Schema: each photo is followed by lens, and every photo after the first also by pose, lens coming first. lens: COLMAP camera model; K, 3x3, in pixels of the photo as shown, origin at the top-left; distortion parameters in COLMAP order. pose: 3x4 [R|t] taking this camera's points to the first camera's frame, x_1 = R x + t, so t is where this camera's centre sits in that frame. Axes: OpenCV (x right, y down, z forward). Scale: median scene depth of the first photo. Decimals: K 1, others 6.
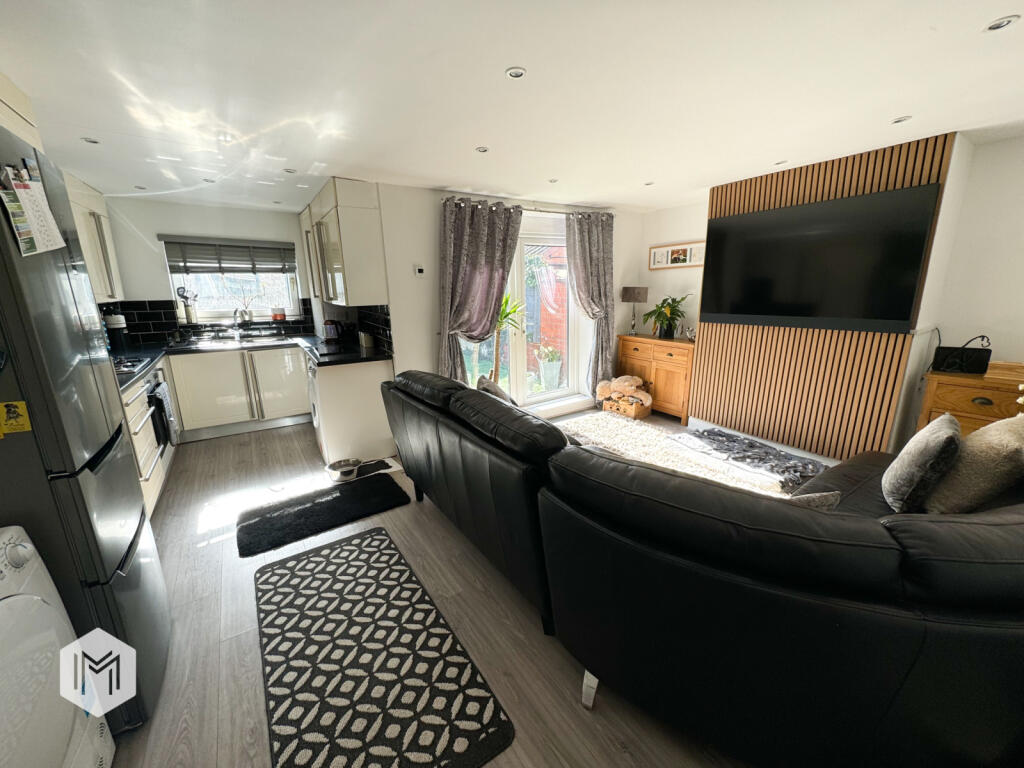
lens RADIAL K [[410.6, 0, 507.0], [0, 410.6, 387.7], [0, 0, 1]] dist [0.000526, -0.000268]
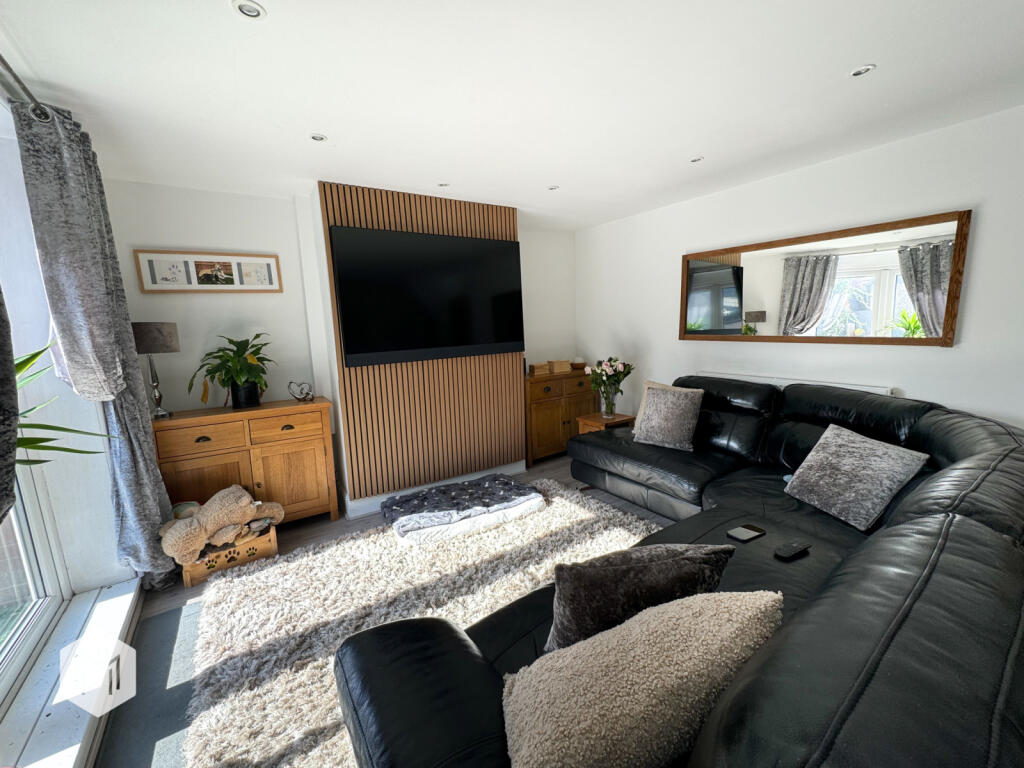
lens RADIAL K [[410.6, 0, 514.2], [0, 410.6, 386.5], [0, 0, 1]] dist [0.000526, -0.000268]
pose [[-0.014687, -0.140535, 0.989967, -0.210357], [0.269947, 0.952752, 0.139257, -0.129410], [-0.962763, 0.269283, 0.023944, 0.617800]]
